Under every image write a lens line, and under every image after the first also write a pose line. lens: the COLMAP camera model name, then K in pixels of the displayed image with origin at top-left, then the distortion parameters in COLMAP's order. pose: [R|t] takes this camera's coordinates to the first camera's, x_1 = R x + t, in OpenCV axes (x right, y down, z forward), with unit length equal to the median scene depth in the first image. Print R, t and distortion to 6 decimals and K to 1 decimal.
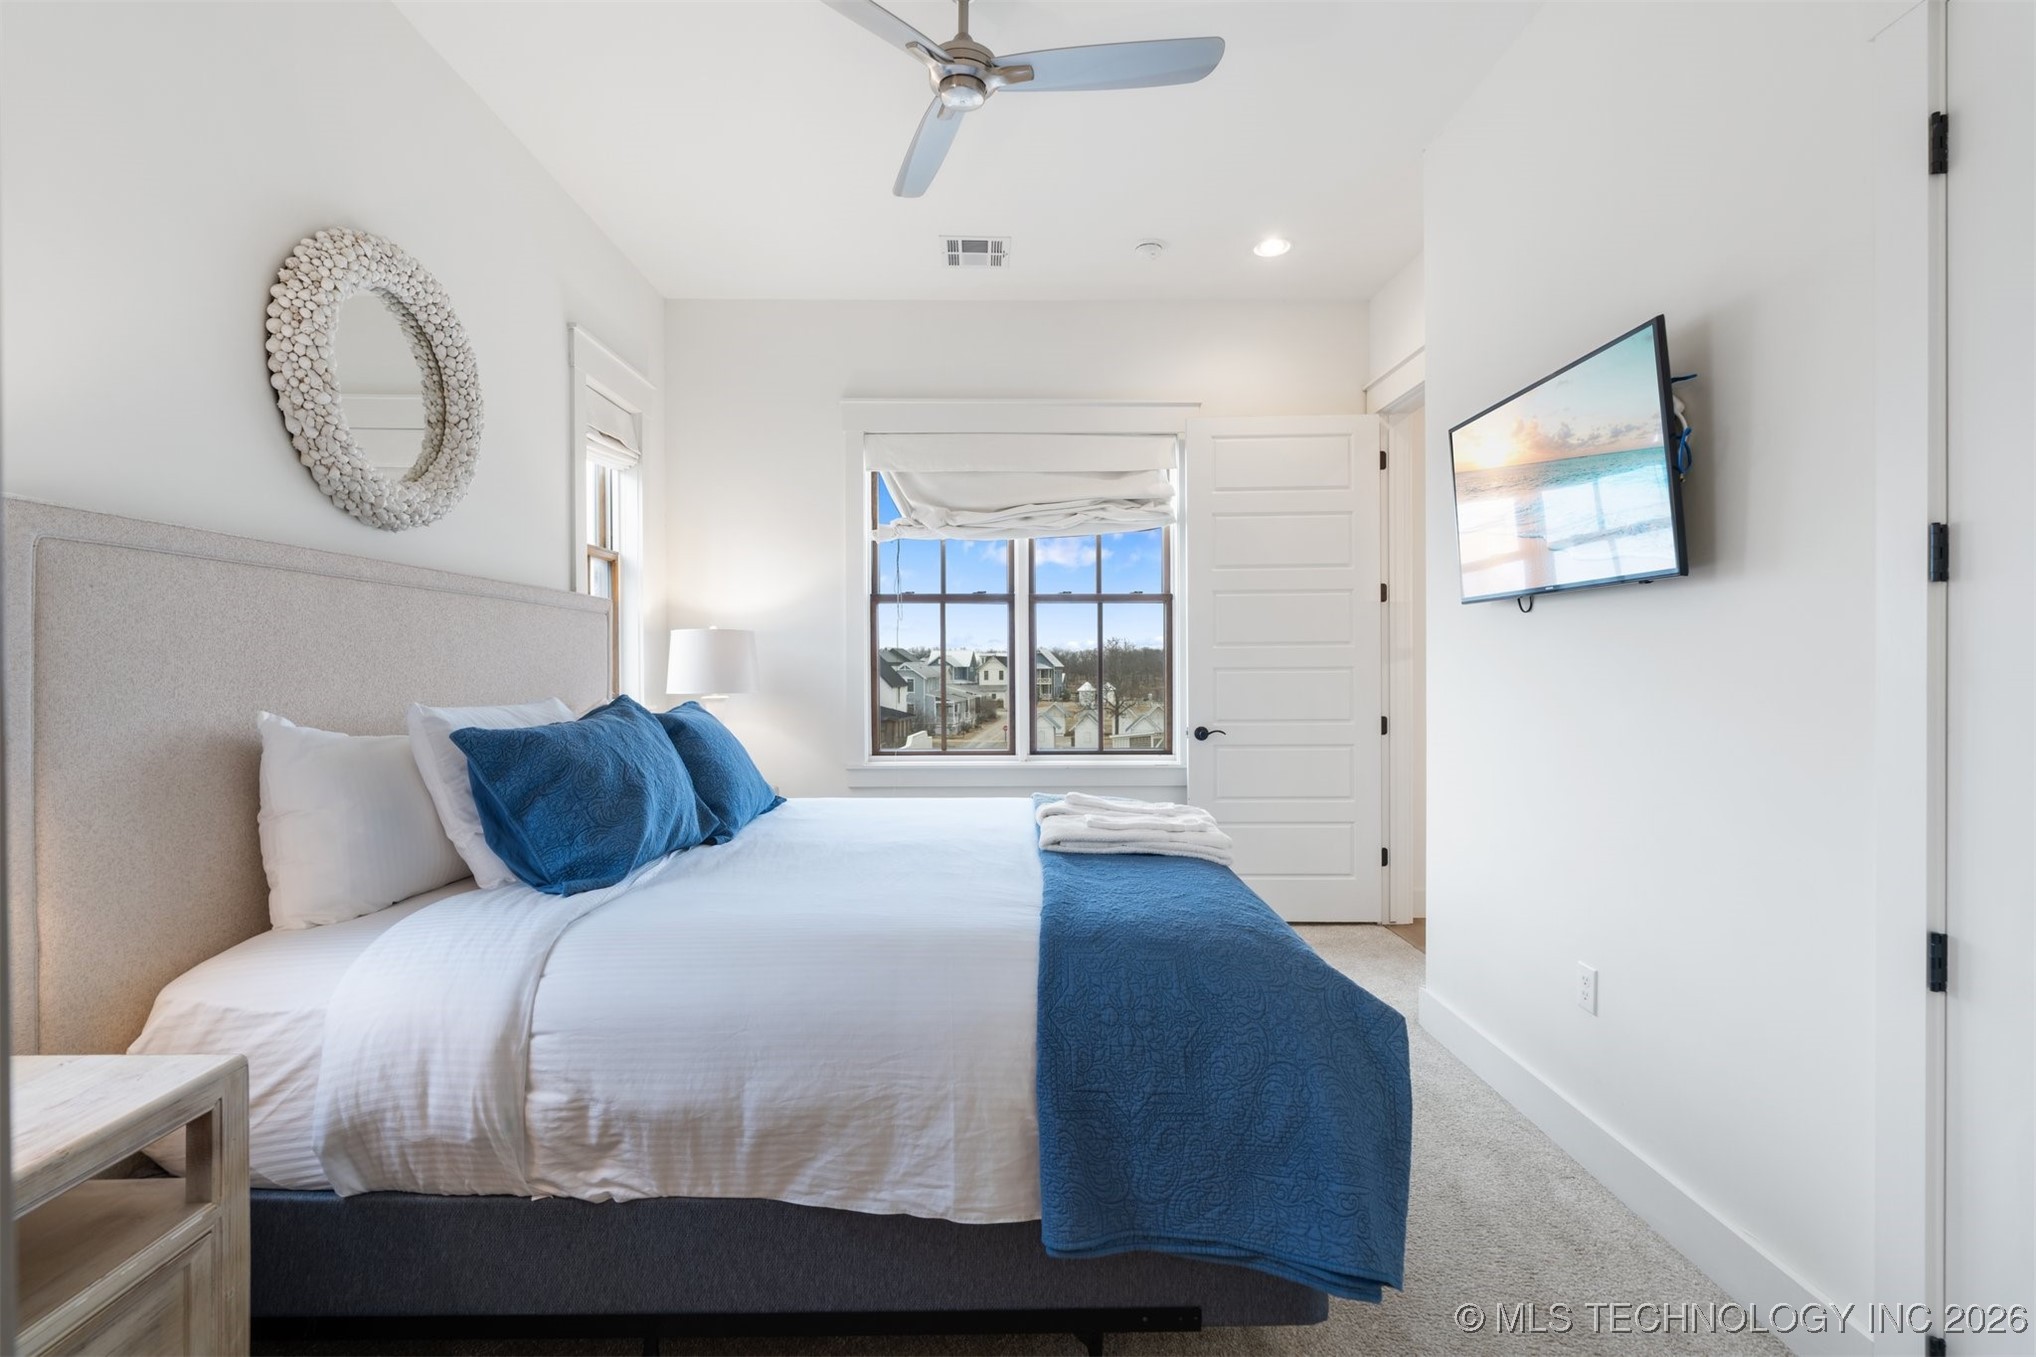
lens RADIAL K [[937.5, 0, 1011.4], [0, 937.5, 674.0], [0, 0, 1]] dist [-0.010713, -0.000047]
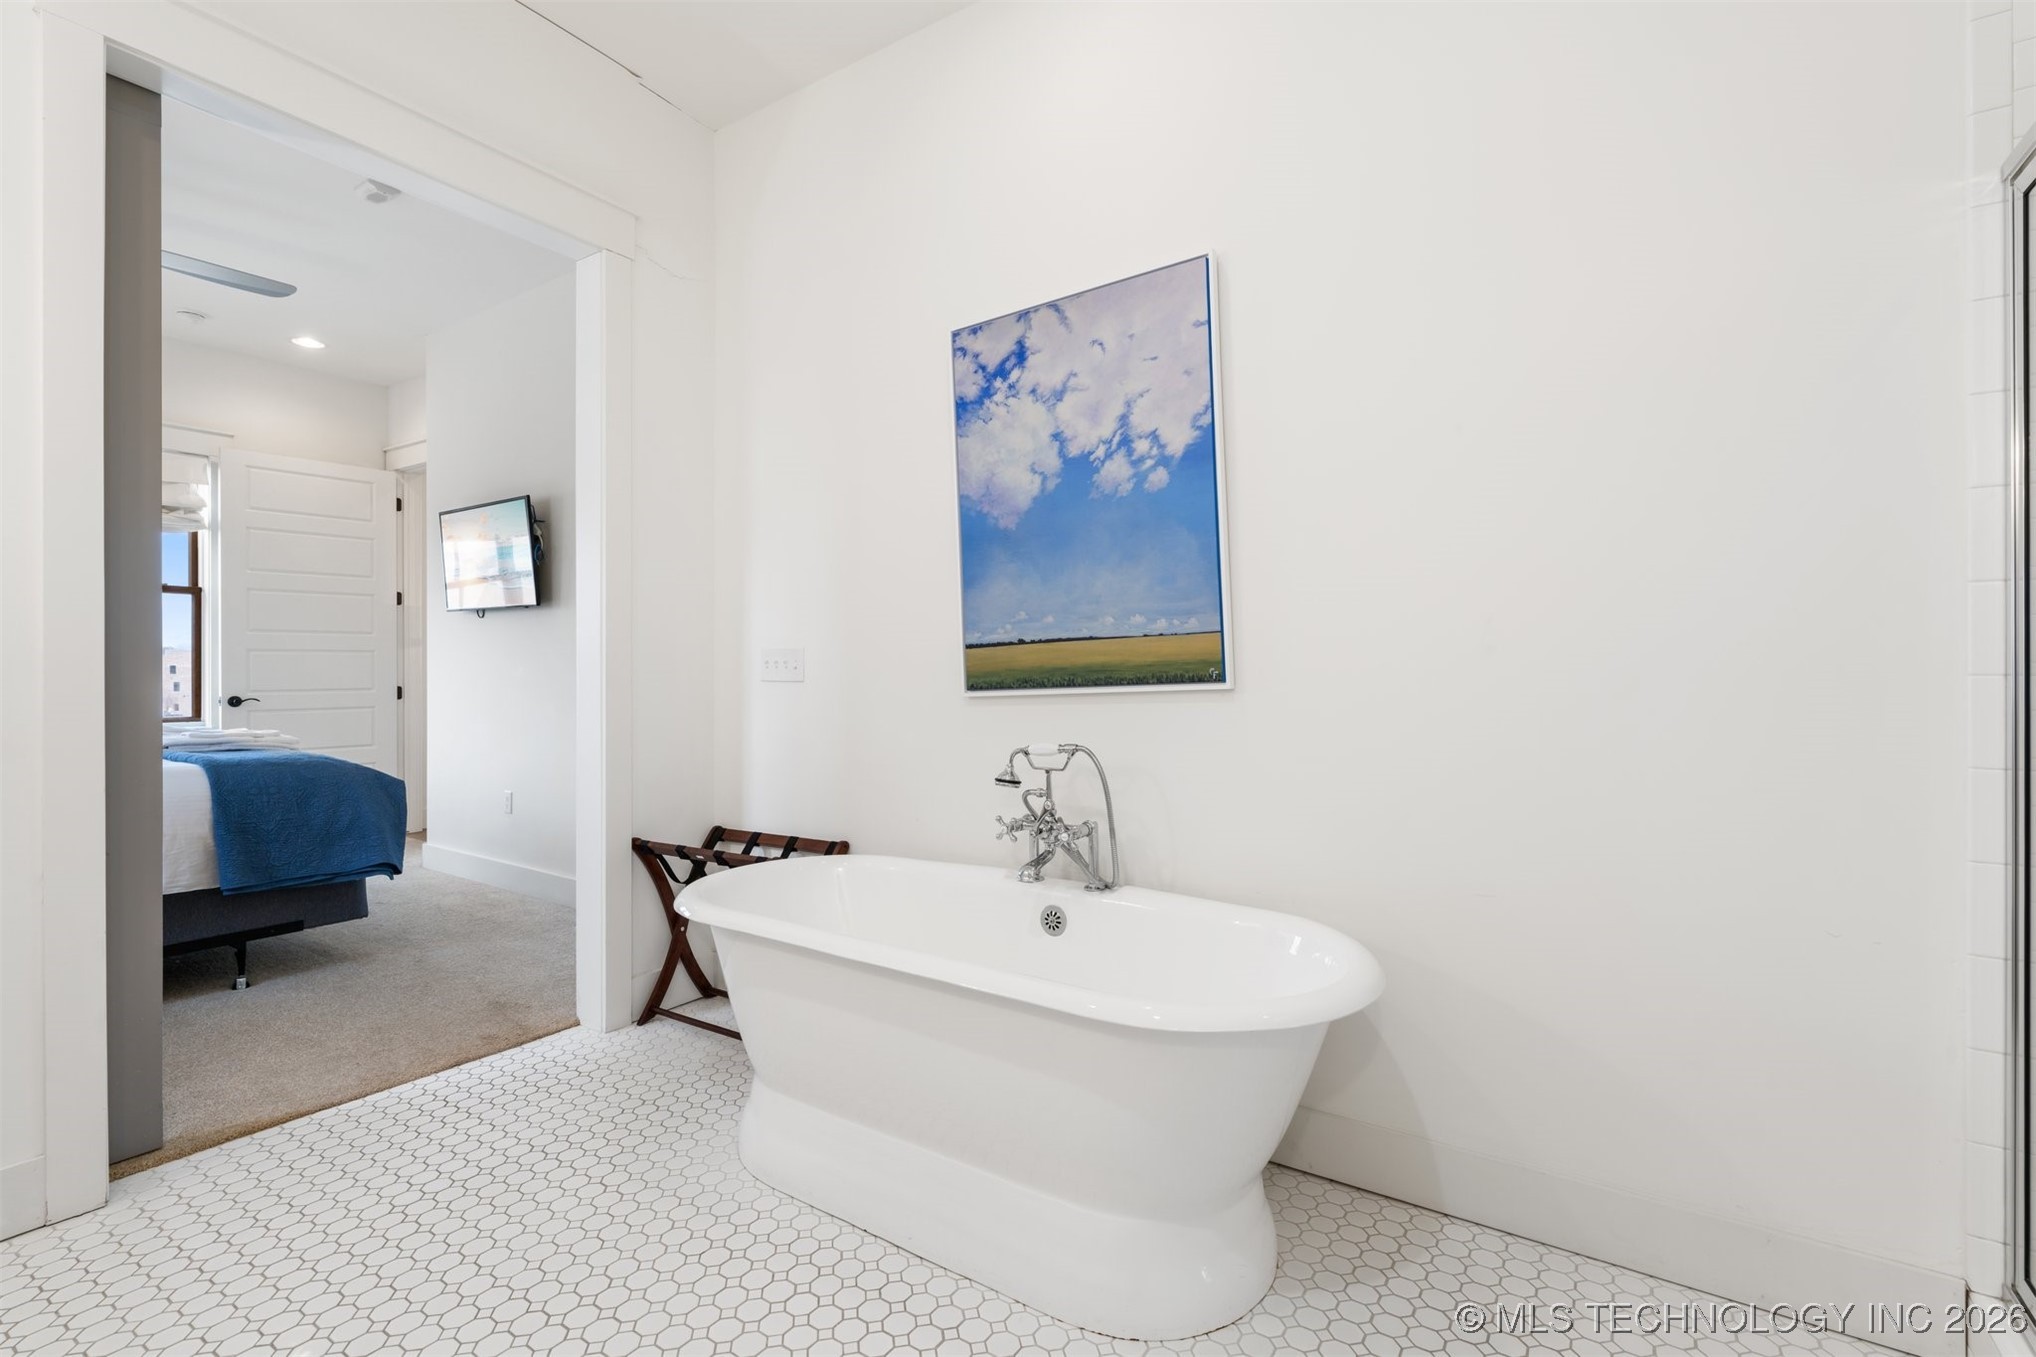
lens RADIAL K [[915.6, 0, 1015.1], [0, 915.6, 667.2], [0, 0, 1]] dist [0.000028, 0.000487]
pose [[0.568103, 0.004086, 0.822947, -0.236741], [0.003557, 0.999966, -0.007421, 0.034362], [-0.822950, 0.007144, 0.568070, -0.616307]]
